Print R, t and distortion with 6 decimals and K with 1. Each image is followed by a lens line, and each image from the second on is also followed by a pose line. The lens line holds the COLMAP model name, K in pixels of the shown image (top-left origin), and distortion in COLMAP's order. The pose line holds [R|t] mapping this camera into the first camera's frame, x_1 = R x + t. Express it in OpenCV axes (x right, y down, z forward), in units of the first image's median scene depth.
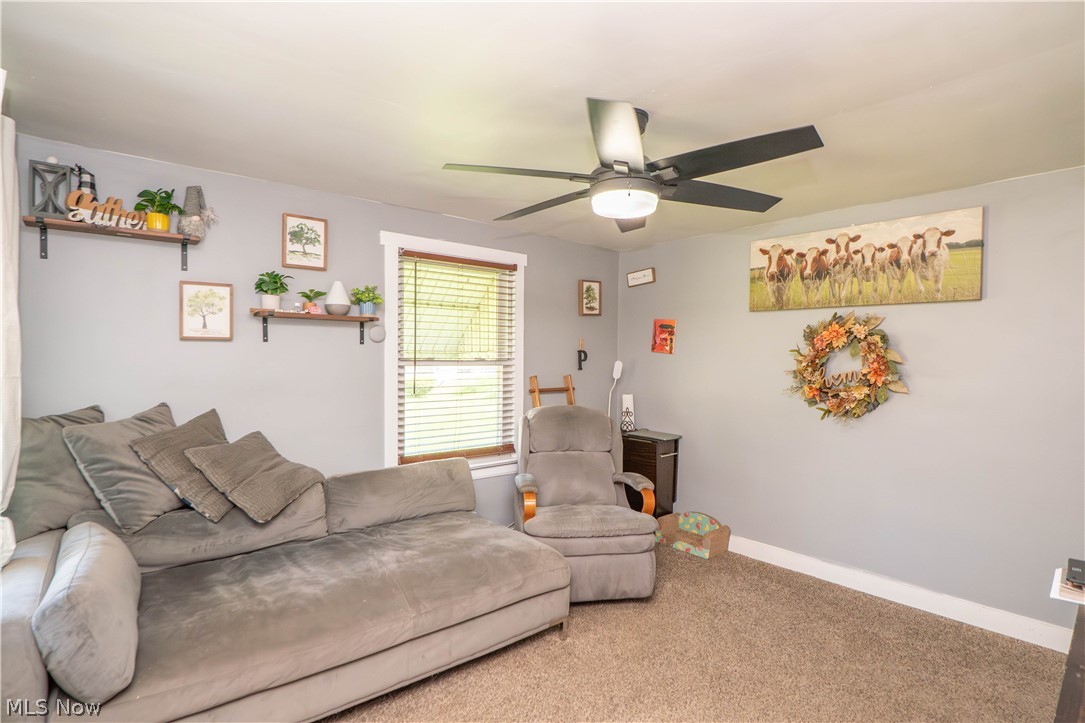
lens RADIAL K [[537.4, 0, 556.1], [0, 537.4, 375.1], [0, 0, 1]] dist [-0.049266, 0.013382]
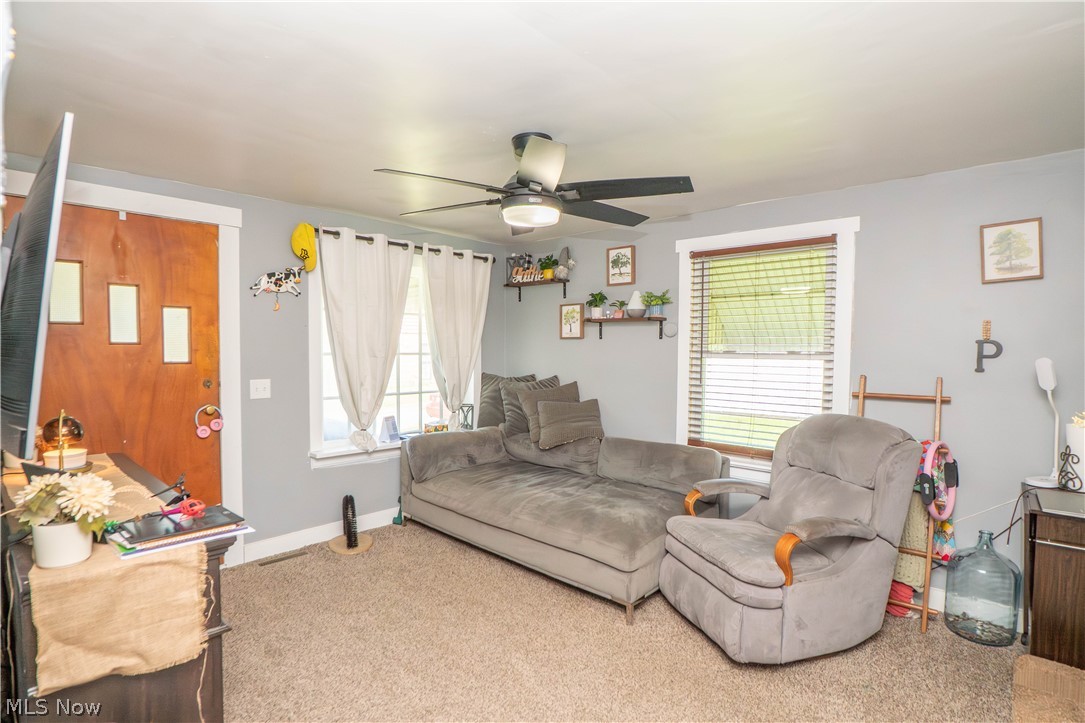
lens RADIAL K [[537.4, 0, 556.1], [0, 537.4, 375.1], [0, 0, 1]] dist [-0.049266, 0.013382]
pose [[0.120968, 0.040235, -0.991841, 0.897296], [-0.042777, 0.998461, 0.035286, -0.008833], [0.991734, 0.038159, 0.122503, 0.672212]]
